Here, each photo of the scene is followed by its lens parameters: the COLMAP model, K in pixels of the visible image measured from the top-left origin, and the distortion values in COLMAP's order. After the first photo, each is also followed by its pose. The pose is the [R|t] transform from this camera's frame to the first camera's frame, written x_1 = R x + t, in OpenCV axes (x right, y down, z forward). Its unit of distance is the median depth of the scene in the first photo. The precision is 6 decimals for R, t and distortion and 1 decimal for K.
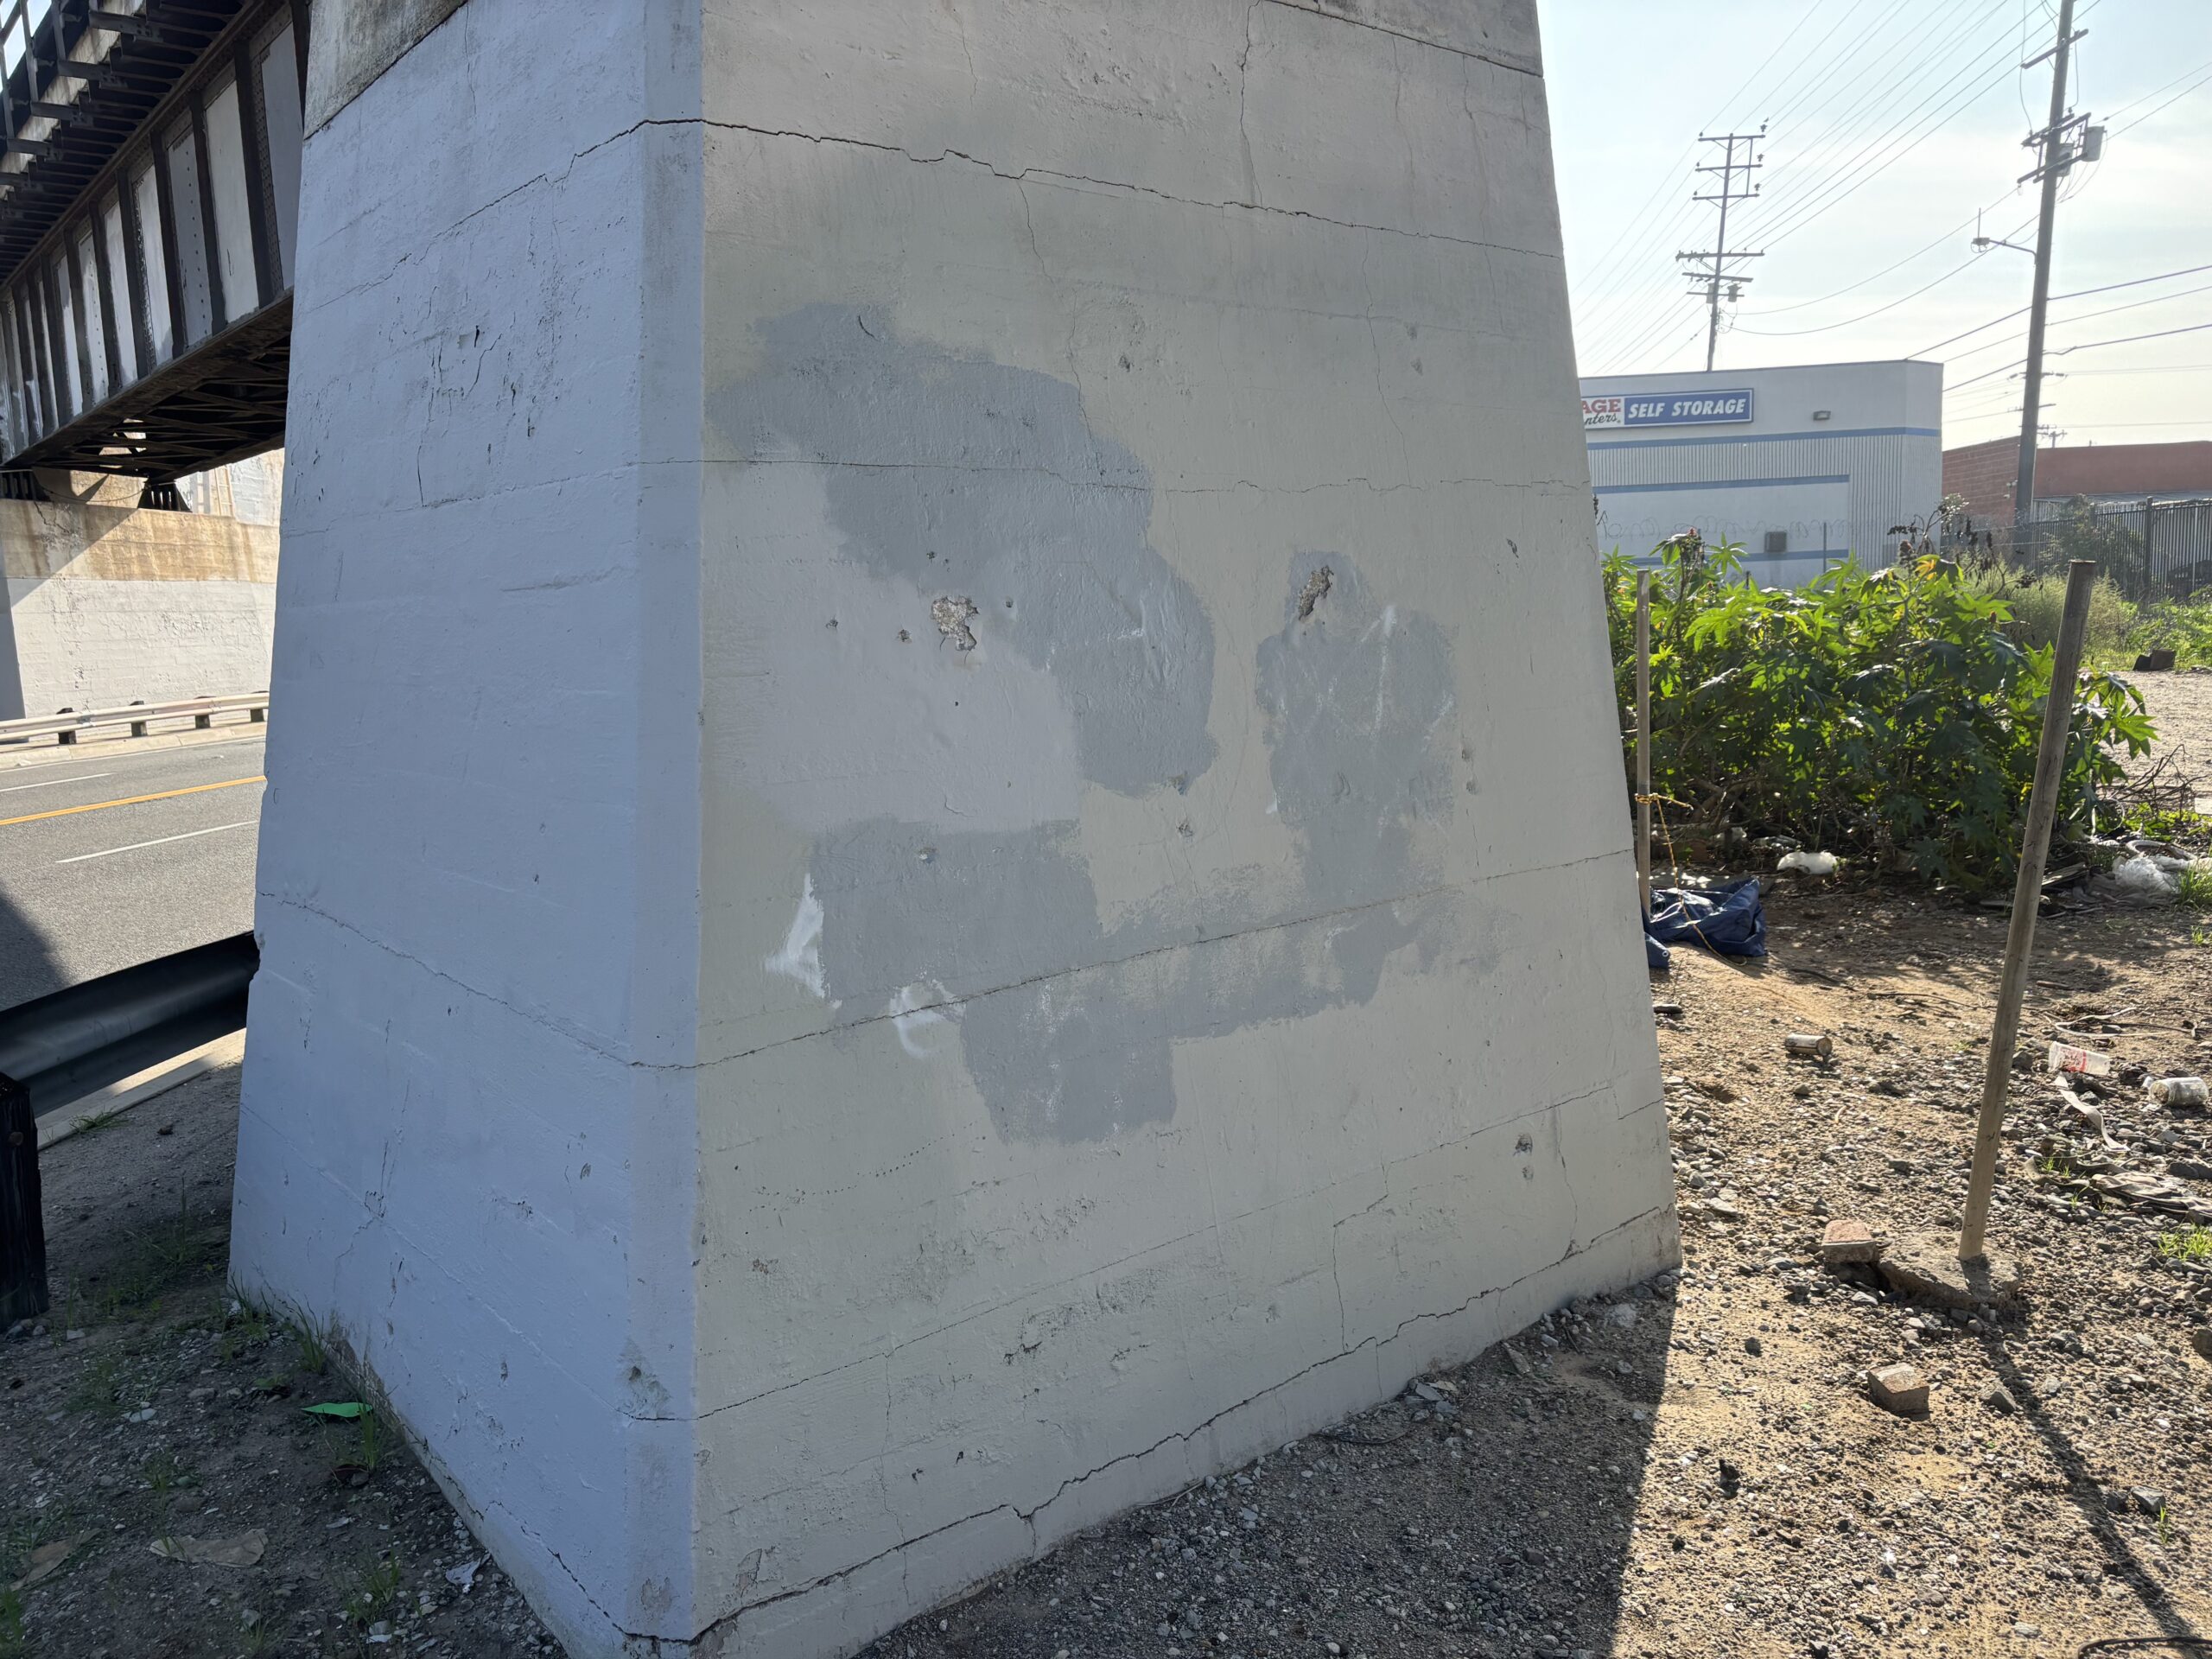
lens RADIAL K [[1679.1, 0, 1101.4], [0, 1679.1, 876.5], [0, 0, 1]] dist [0.065382, -0.079299]
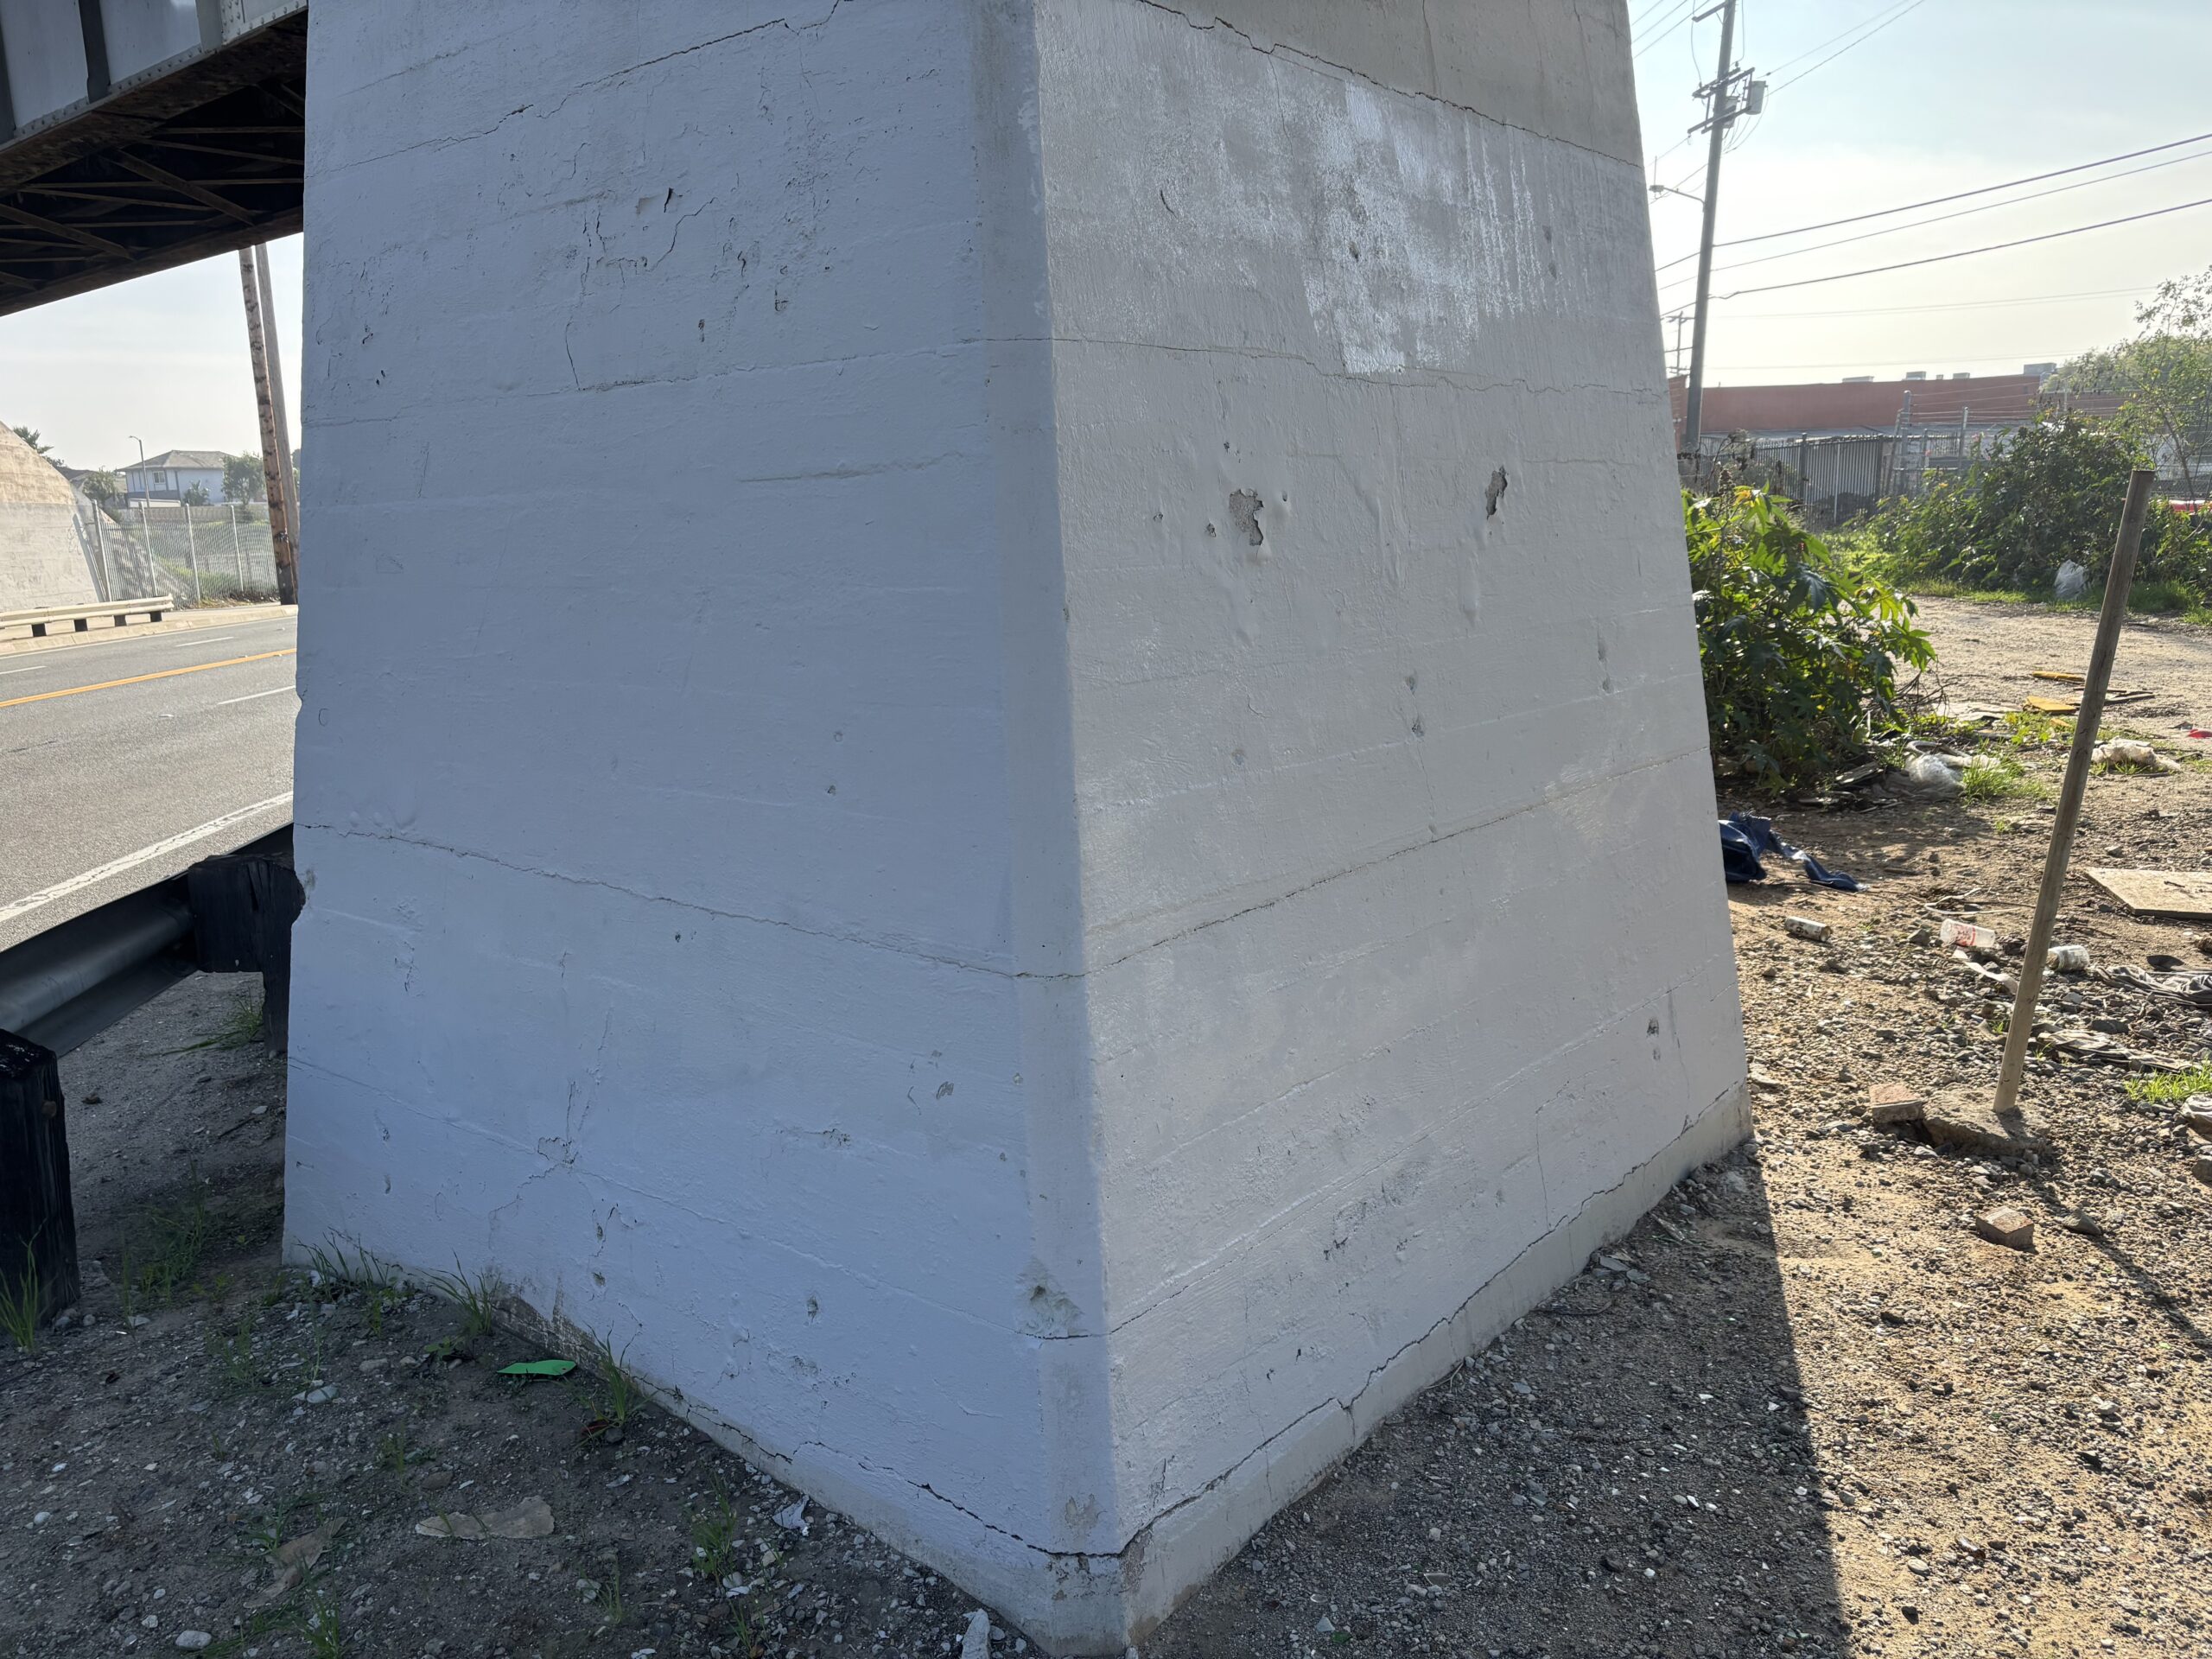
lens RADIAL K [[1673.8, 0, 1022.1], [0, 1673.8, 900.4], [0, 0, 1]] dist [0.048111, -0.042397]
pose [[0.981693, -0.035954, 0.187046, -0.329422], [0.025960, 0.998115, 0.055610, 0.011038], [-0.188693, -0.049736, 0.980776, 0.049878]]
